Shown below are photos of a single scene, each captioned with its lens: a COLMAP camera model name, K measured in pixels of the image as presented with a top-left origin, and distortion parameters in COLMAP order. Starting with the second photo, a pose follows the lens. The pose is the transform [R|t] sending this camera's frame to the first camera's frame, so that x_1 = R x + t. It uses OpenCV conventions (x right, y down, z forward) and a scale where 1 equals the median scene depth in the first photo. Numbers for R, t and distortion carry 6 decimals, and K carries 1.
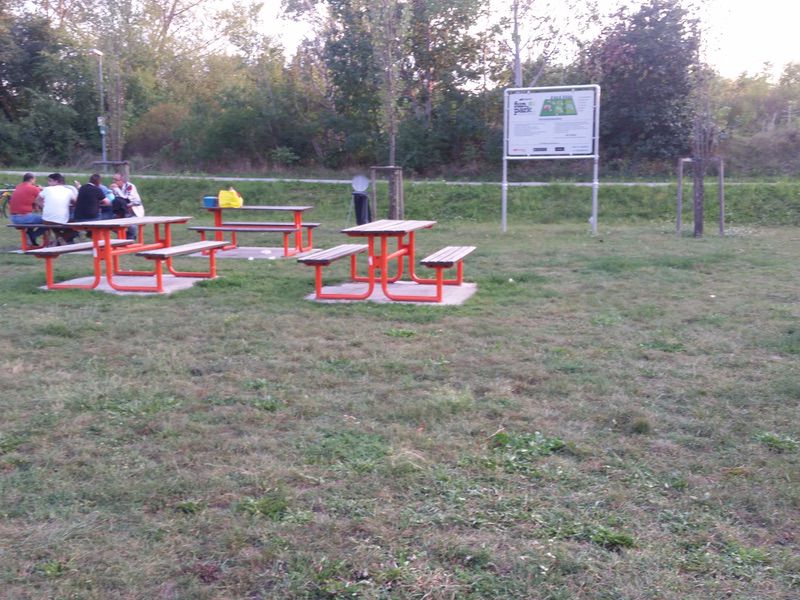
lens RADIAL K [[838.6, 0, 400.4], [0, 838.6, 295.0], [0, 0, 1]] dist [0.157576, -0.415949]
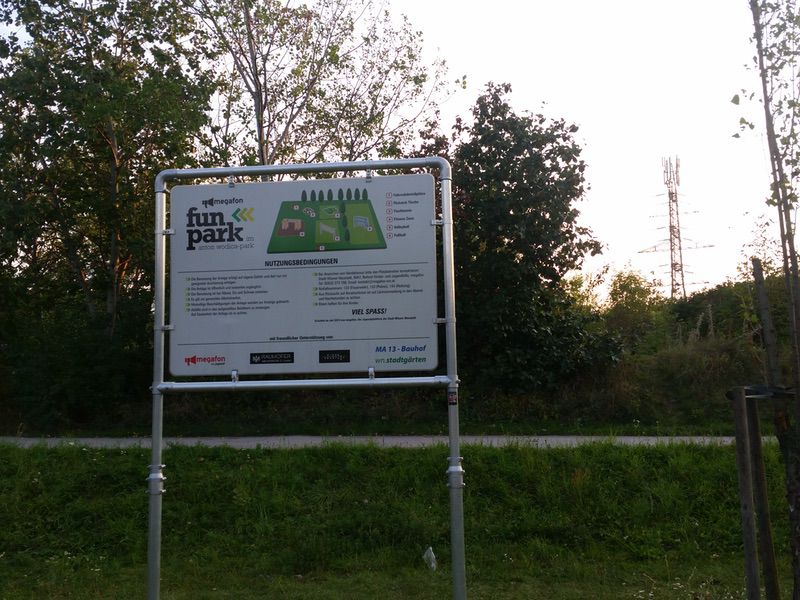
lens RADIAL K [[838.6, 0, 400.4], [0, 838.6, 295.0], [0, 0, 1]] dist [0.157576, -0.415949]
pose [[0.970695, 0.019732, 0.239504, 0.122763], [0.046039, 0.962894, -0.265924, -0.099255], [-0.235864, 0.269158, 0.933768, 0.625330]]
